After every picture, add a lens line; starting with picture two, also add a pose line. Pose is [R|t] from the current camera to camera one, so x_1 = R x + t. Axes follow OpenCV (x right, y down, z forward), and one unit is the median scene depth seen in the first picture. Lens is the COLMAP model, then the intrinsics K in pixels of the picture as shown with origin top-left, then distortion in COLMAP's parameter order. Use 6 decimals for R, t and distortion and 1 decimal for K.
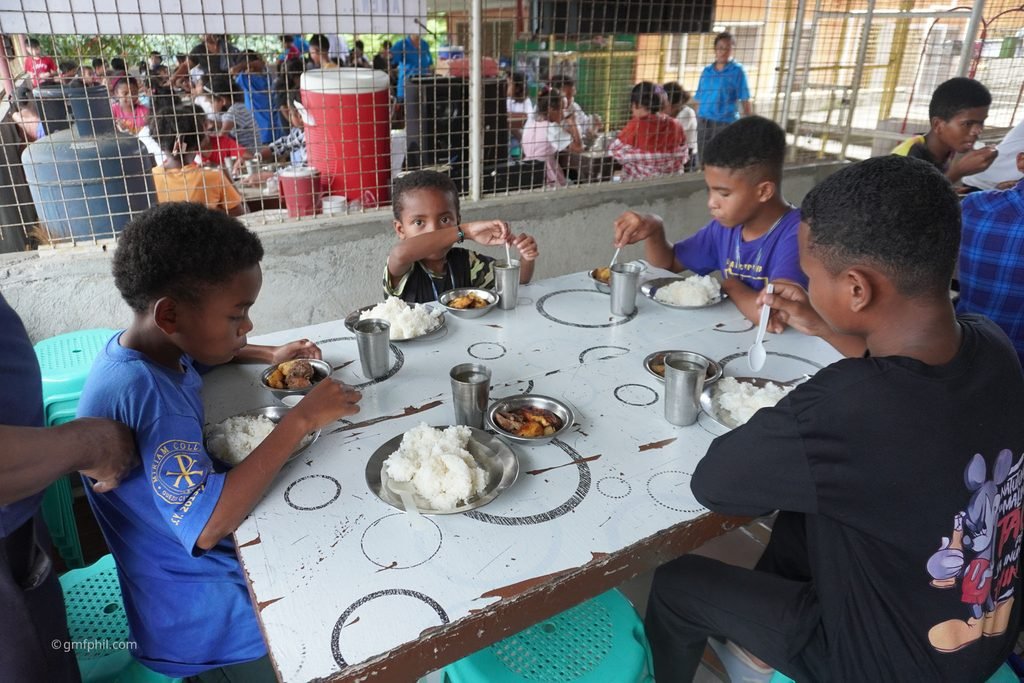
lens RADIAL K [[705.5, 0, 510.7], [0, 705.5, 342.1], [0, 0, 1]] dist [-0.003749, -0.000197]
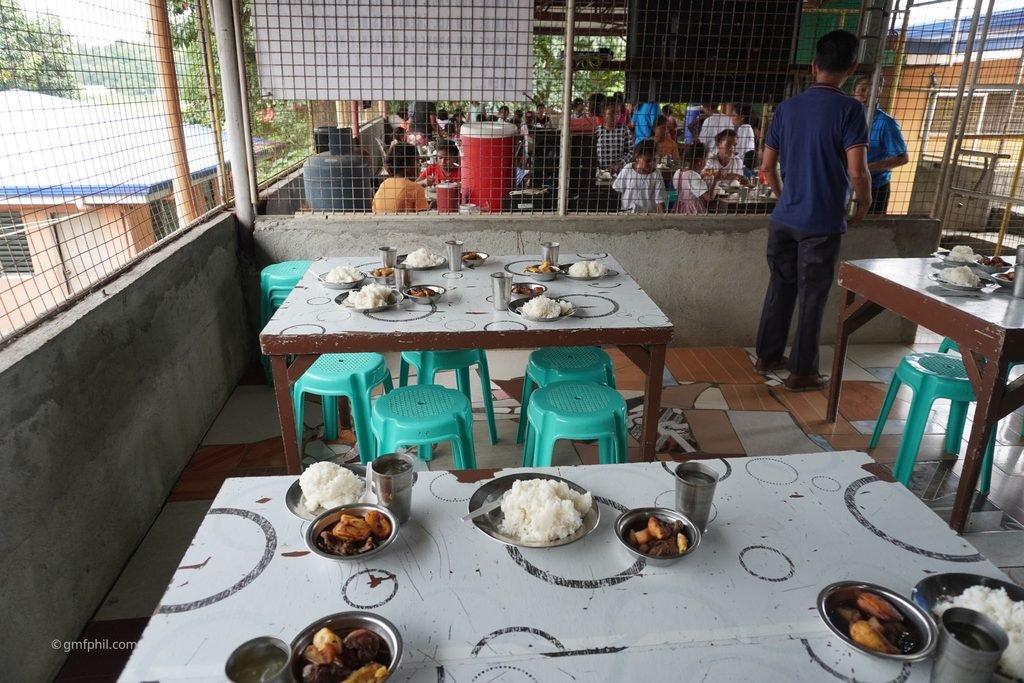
lens RADIAL K [[705.5, 0, 510.7], [0, 705.5, 342.1], [0, 0, 1]] dist [-0.003749, -0.000197]
pose [[0.906700, 0.155796, -0.391948, 0.492533], [-0.181802, 0.982881, -0.029878, 0.121234], [0.380584, 0.098347, 0.919502, -0.352331]]
